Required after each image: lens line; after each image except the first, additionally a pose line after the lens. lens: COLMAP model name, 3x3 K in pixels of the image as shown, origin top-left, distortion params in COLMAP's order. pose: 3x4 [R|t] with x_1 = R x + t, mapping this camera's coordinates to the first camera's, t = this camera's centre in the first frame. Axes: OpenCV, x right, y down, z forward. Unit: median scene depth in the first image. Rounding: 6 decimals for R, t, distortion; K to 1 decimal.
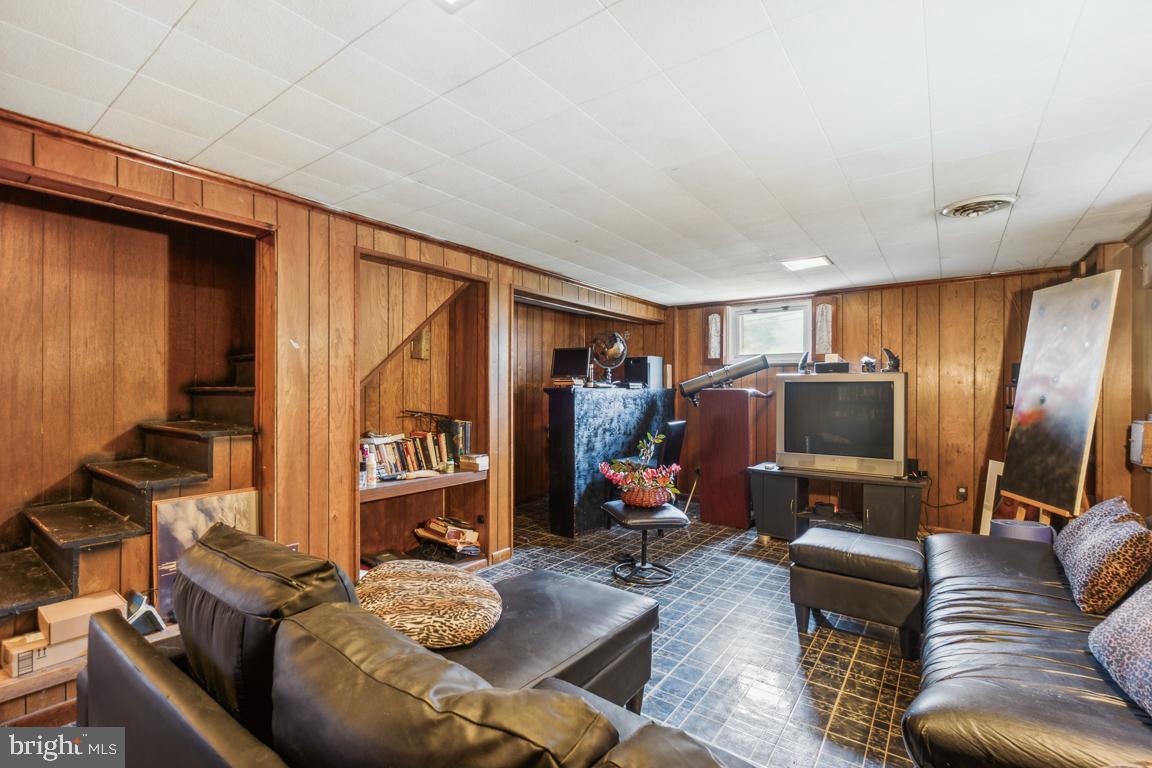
lens RADIAL K [[520.8, 0, 549.4], [0, 520.8, 393.7], [0, 0, 1]] dist [0.003444, 0.000903]
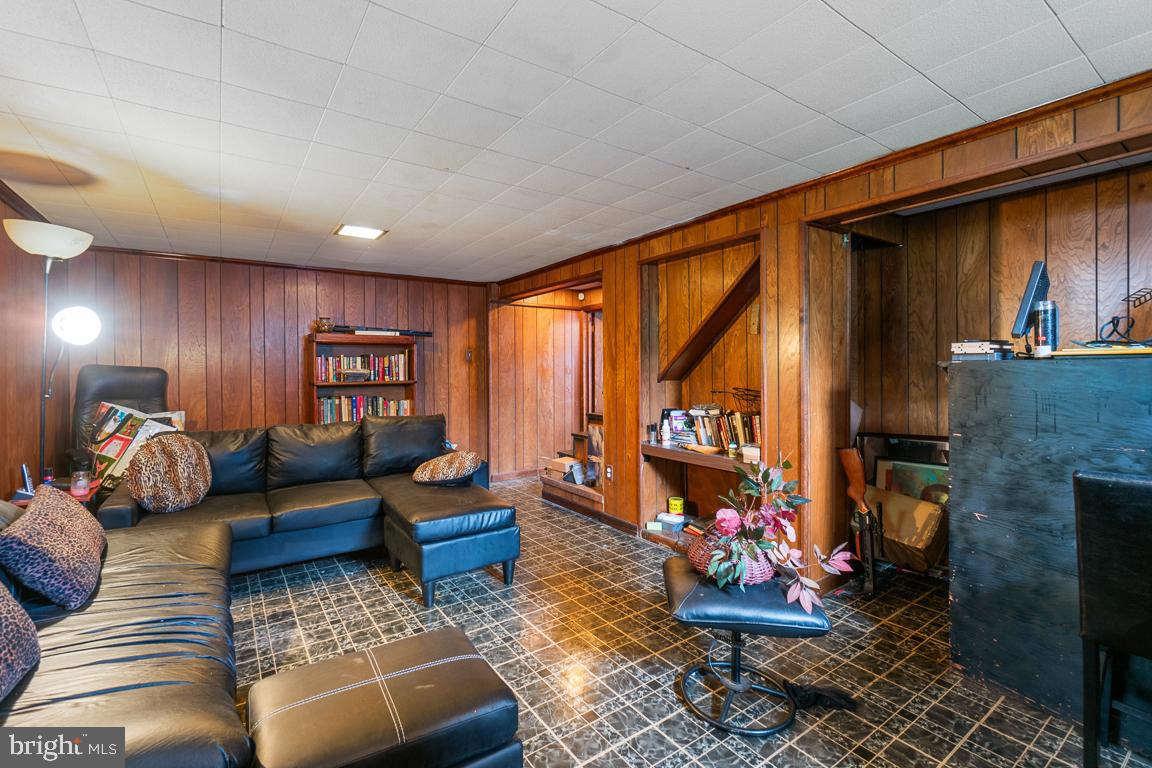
lens RADIAL K [[520.8, 0, 574.4], [0, 520.8, 374.3], [0, 0, 1]] dist [0.003444, 0.000903]
pose [[-0.312254, 0.010700, -0.949938, 0.644410], [0.000294, 0.999938, 0.011166, -0.004488], [0.949999, 0.003207, -0.312237, 0.853127]]
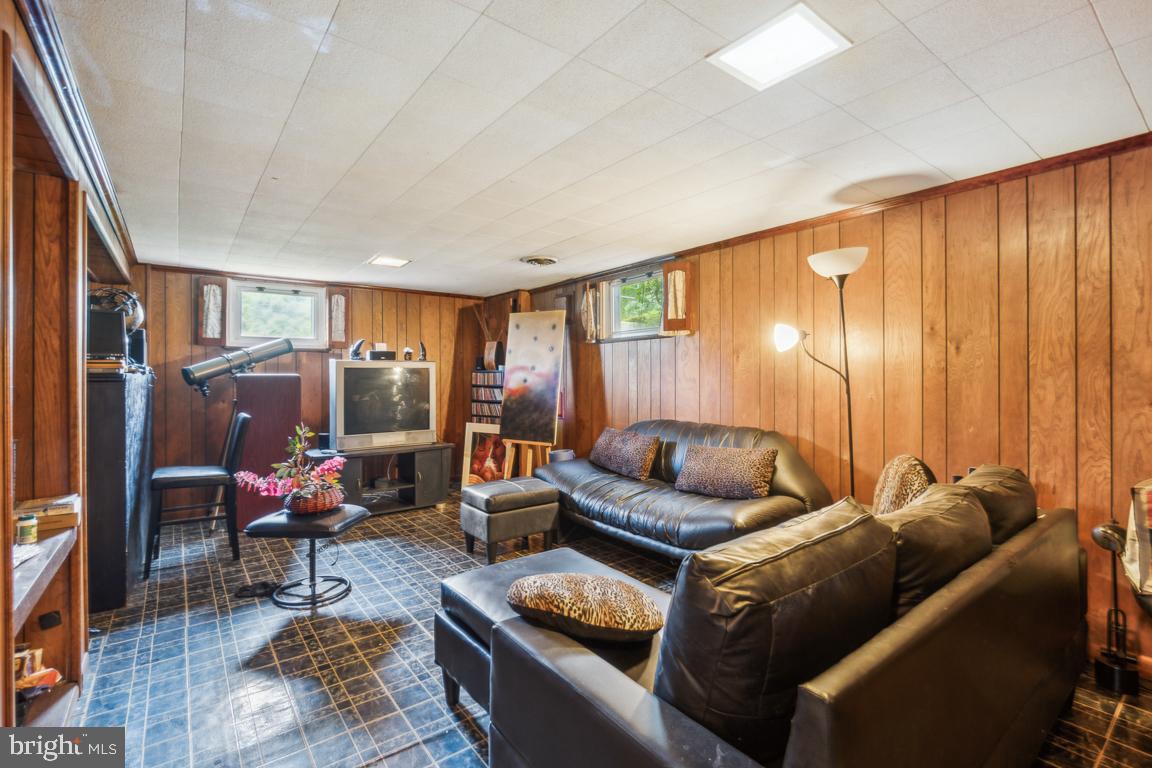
lens RADIAL K [[520.8, 0, 573.0], [0, 520.8, 374.0], [0, 0, 1]] dist [0.003444, 0.000903]
pose [[0.267979, -0.000548, 0.963425, -0.446580], [0.012201, 0.999922, -0.002825, -0.001178], [-0.963347, 0.012512, 0.267965, 0.300962]]
